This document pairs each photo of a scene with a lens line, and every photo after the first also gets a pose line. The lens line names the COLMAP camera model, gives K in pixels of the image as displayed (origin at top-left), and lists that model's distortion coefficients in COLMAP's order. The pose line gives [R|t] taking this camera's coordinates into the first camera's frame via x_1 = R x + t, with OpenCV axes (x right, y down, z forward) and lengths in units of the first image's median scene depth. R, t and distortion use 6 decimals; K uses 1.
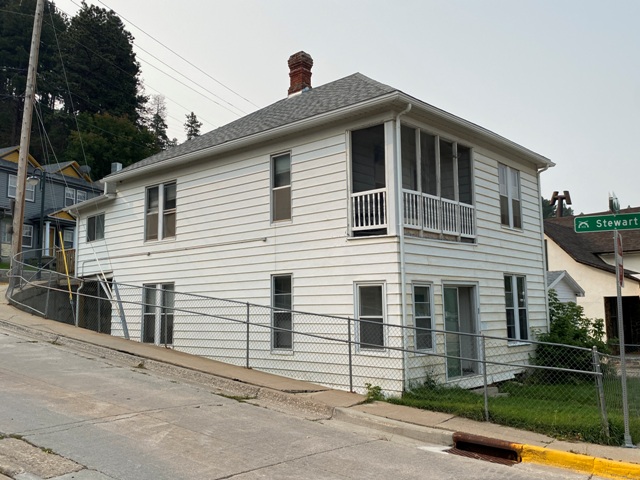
lens RADIAL K [[590.6, 0, 320.0], [0, 590.6, 240.0], [0, 0, 1]] dist [0.072139, -0.009842]
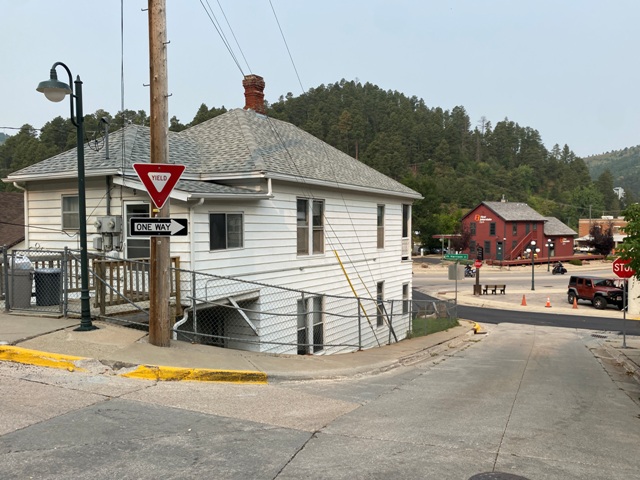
lens RADIAL K [[522.1, 0, 320.0], [0, 522.1, 240.0], [0, 0, 1]] dist [-0.000553, -0.000103]
pose [[-0.198484, -0.008676, 0.980066, -1.182124], [-0.106577, 0.994222, -0.012783, -0.015989], [-0.974292, -0.106990, -0.198262, 1.197671]]
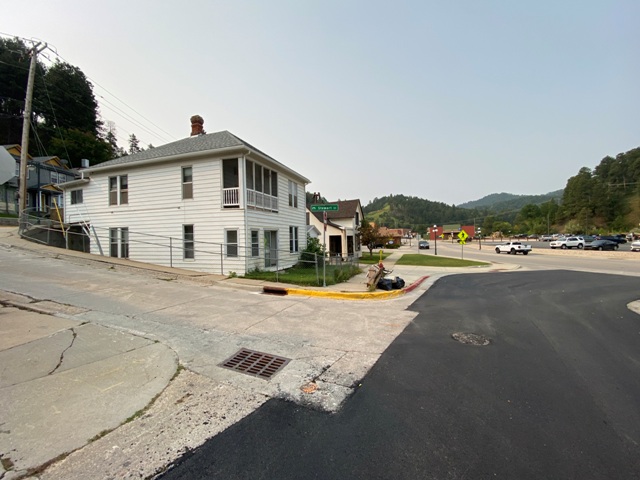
lens RADIAL K [[262.0, 0, 323.9], [0, 262.0, 244.1], [0, 0, 1]] dist [0.000406, -0.012430]
pose [[0.916838, -0.008275, 0.399174, 0.005994], [-0.042934, 0.991944, 0.119177, -0.004680], [-0.396945, -0.126404, 0.909097, -0.064061]]
